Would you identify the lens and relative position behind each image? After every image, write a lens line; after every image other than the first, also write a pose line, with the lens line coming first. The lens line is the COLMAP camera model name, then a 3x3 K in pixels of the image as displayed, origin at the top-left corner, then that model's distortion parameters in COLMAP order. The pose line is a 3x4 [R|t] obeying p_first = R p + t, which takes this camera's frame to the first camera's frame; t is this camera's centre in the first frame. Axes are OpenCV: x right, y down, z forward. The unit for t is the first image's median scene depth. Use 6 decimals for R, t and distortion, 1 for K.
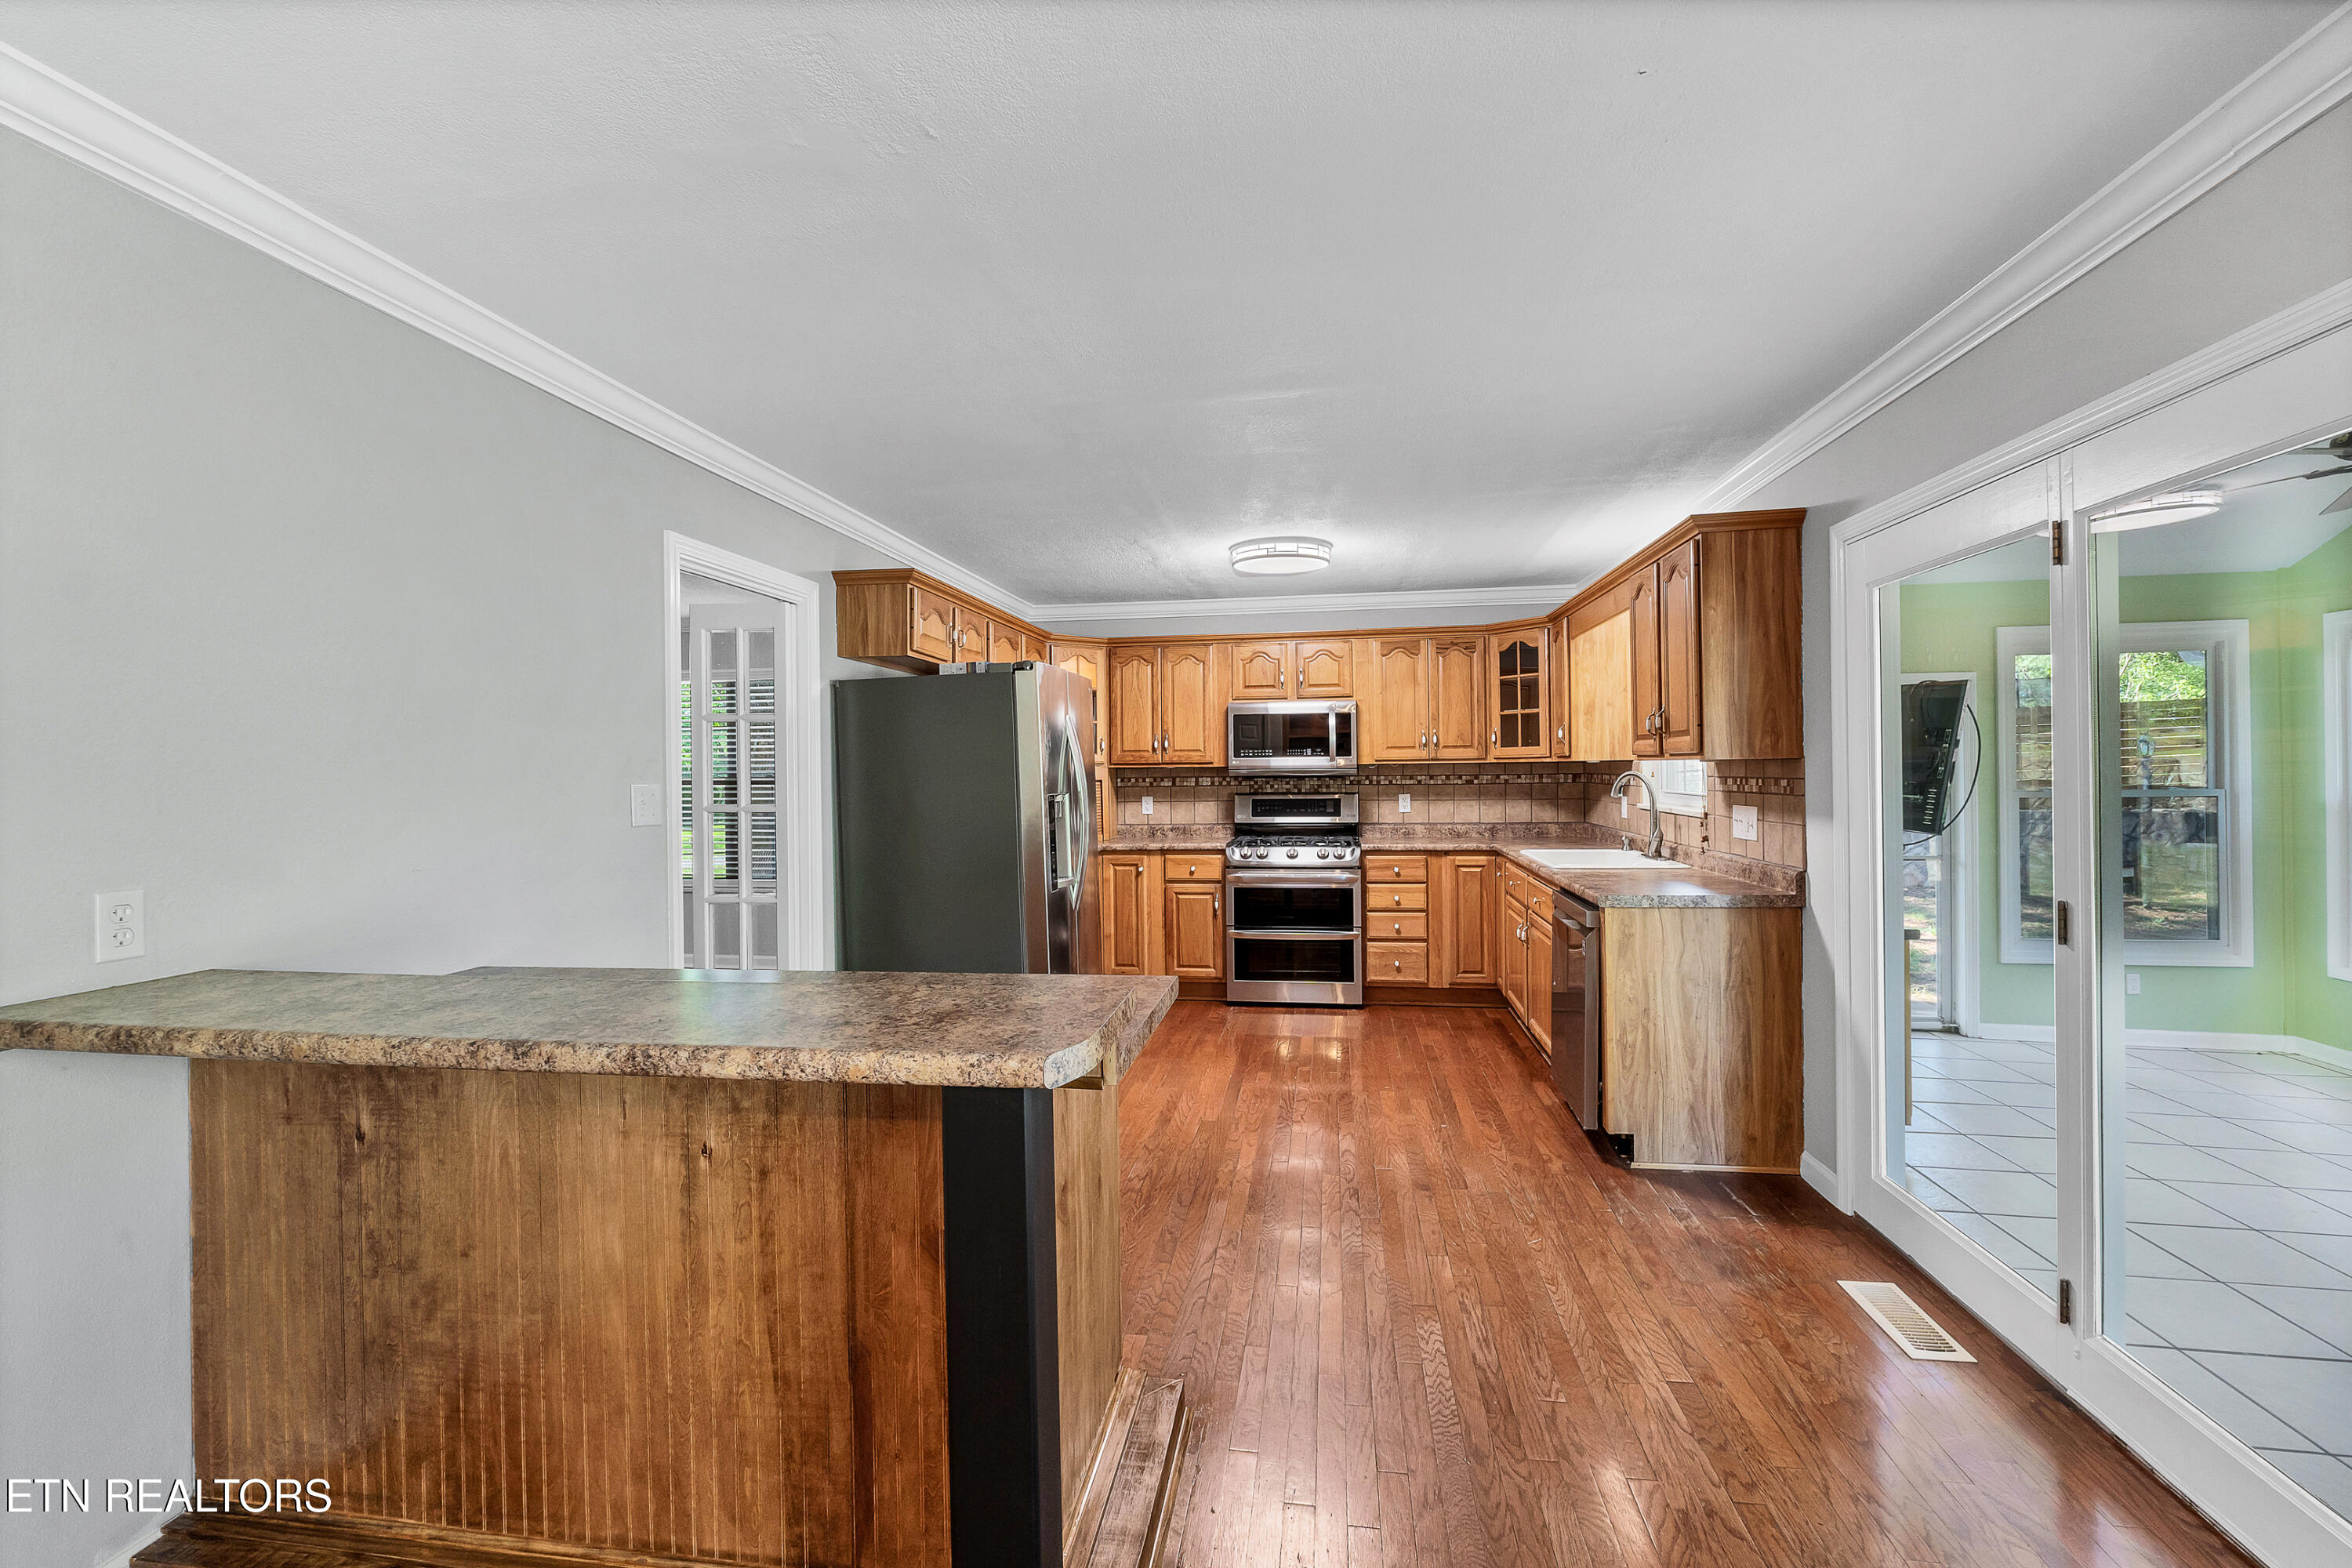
lens RADIAL K [[1013.2, 0, 1220.4], [0, 1013.2, 765.4], [0, 0, 1]] dist [-0.009759, -0.000167]
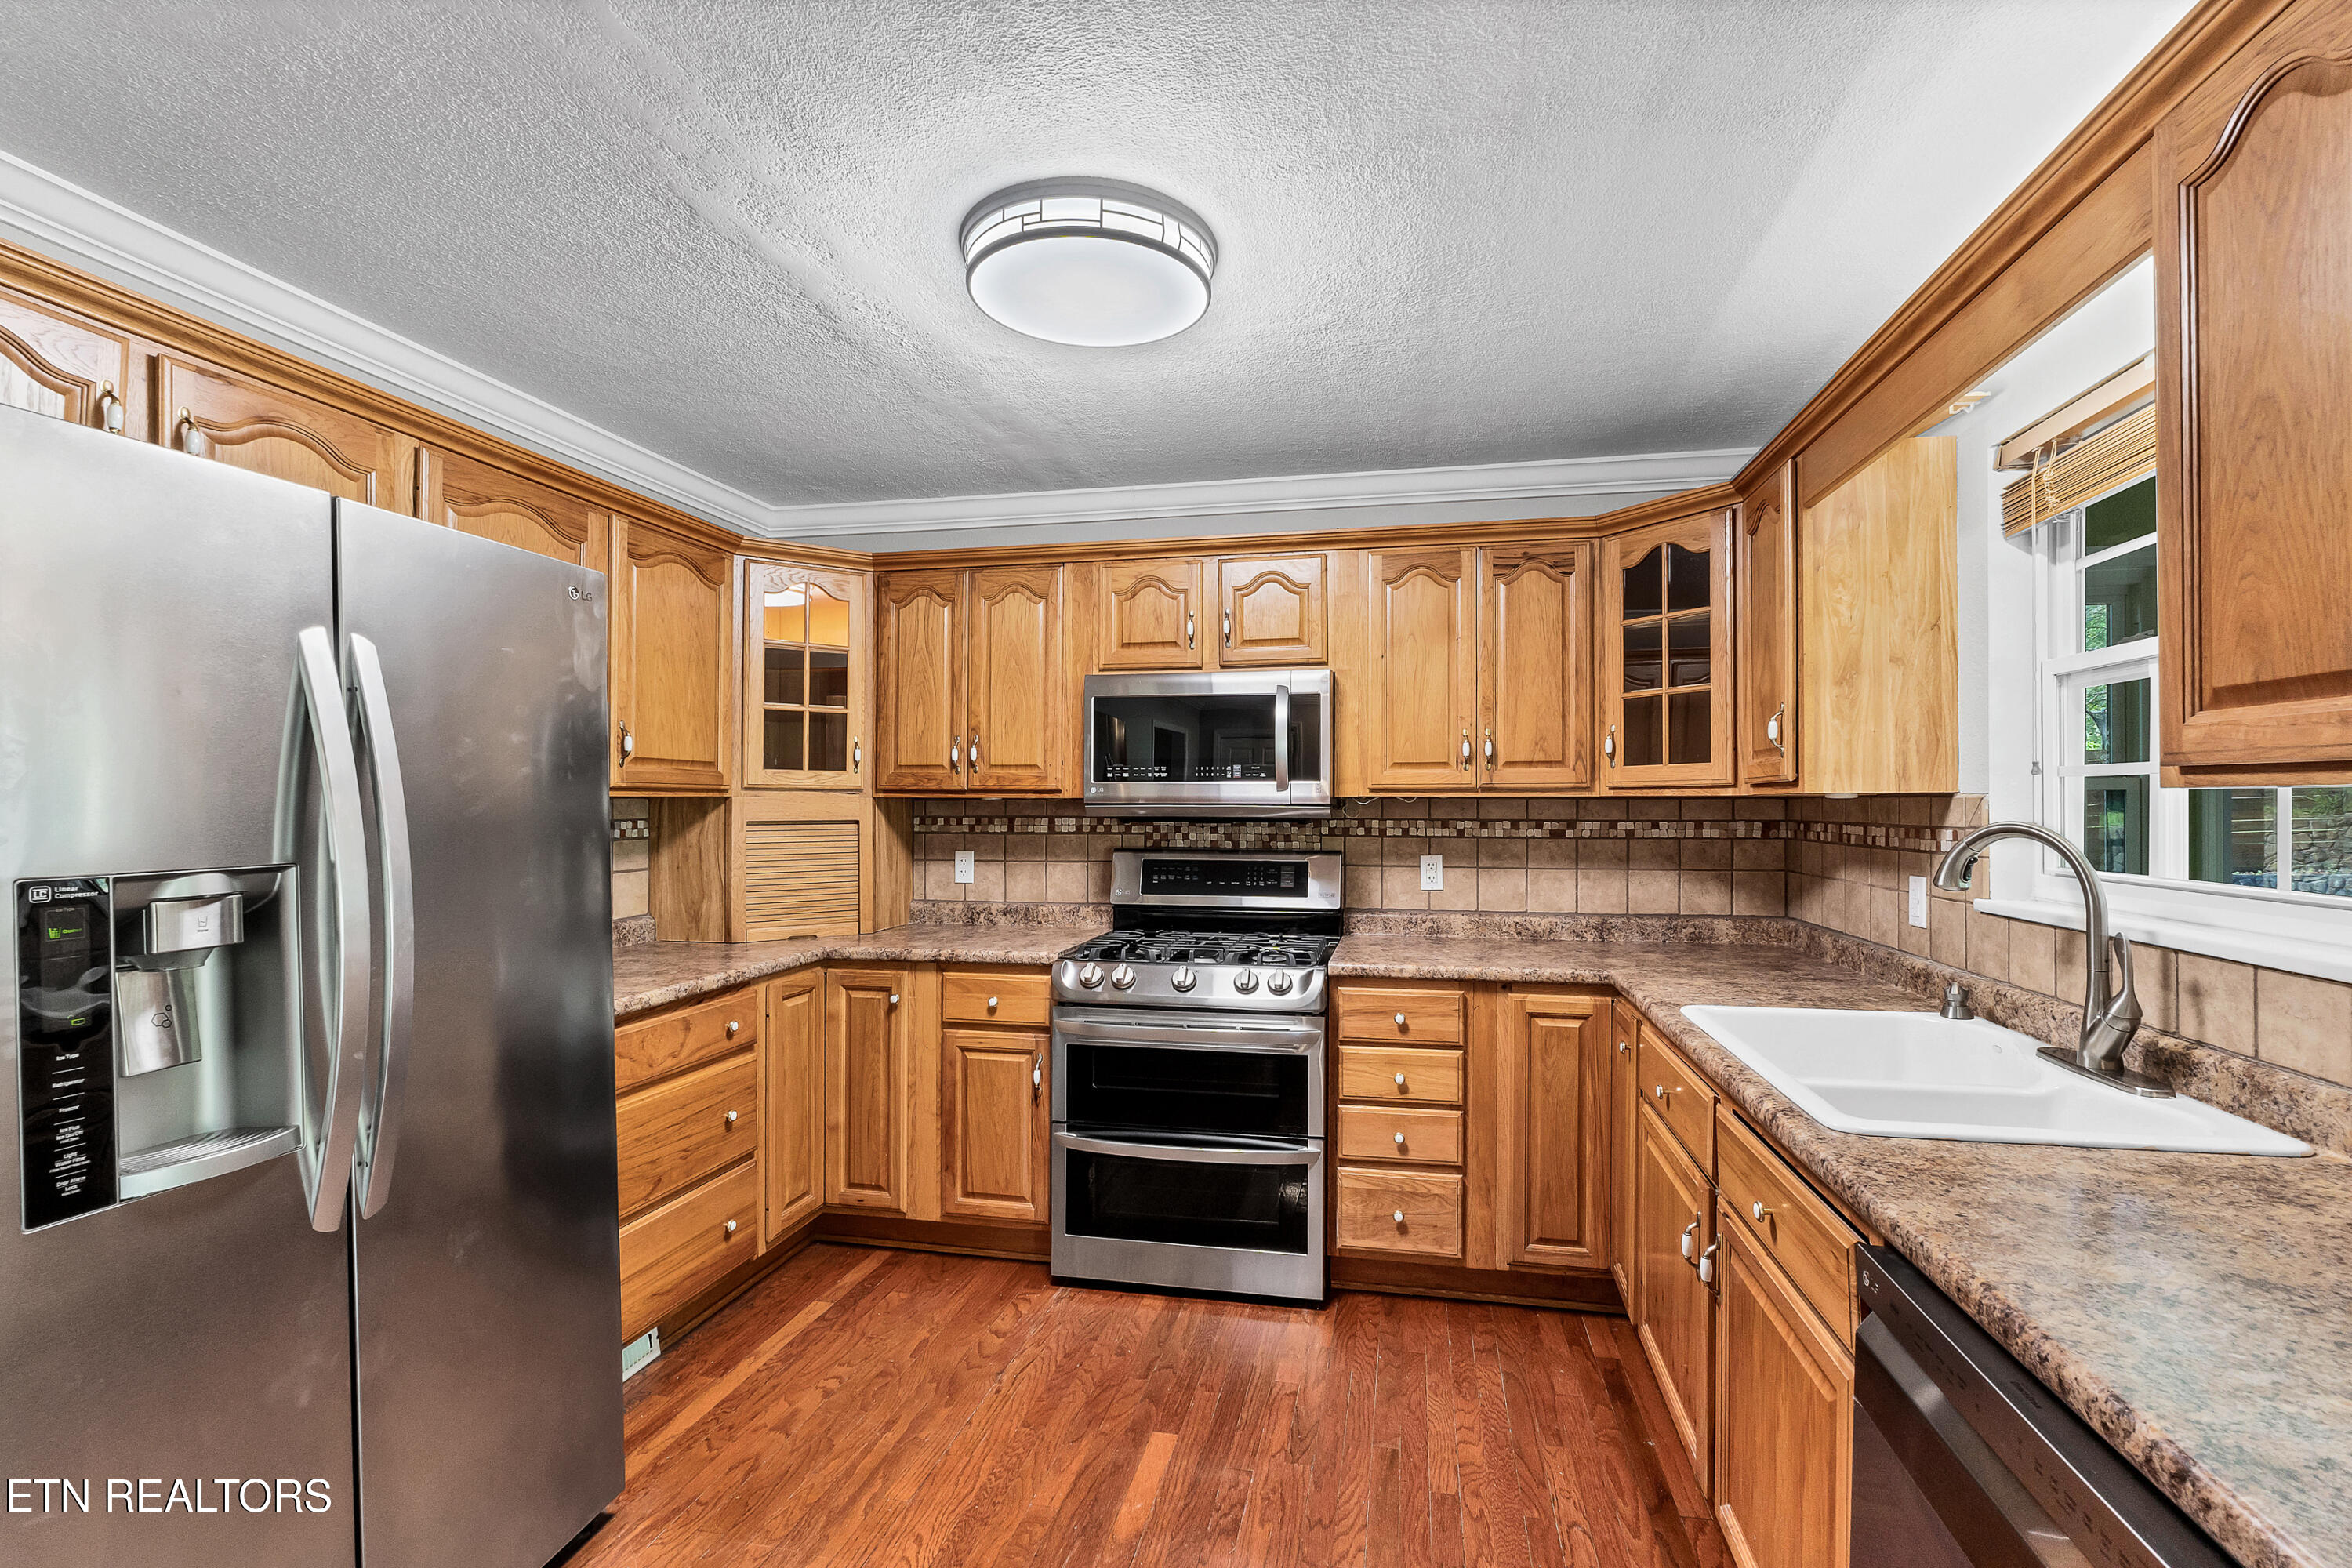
lens RADIAL K [[1048.2, 0, 1249.0], [0, 1048.2, 796.0], [0, 0, 1]] dist [-0.008099, 0.000482]
pose [[0.999050, 0.012944, -0.041623, 0.121736], [-0.013179, 0.999899, -0.005368, 0.002151], [0.041549, 0.005911, 0.999119, 0.503903]]
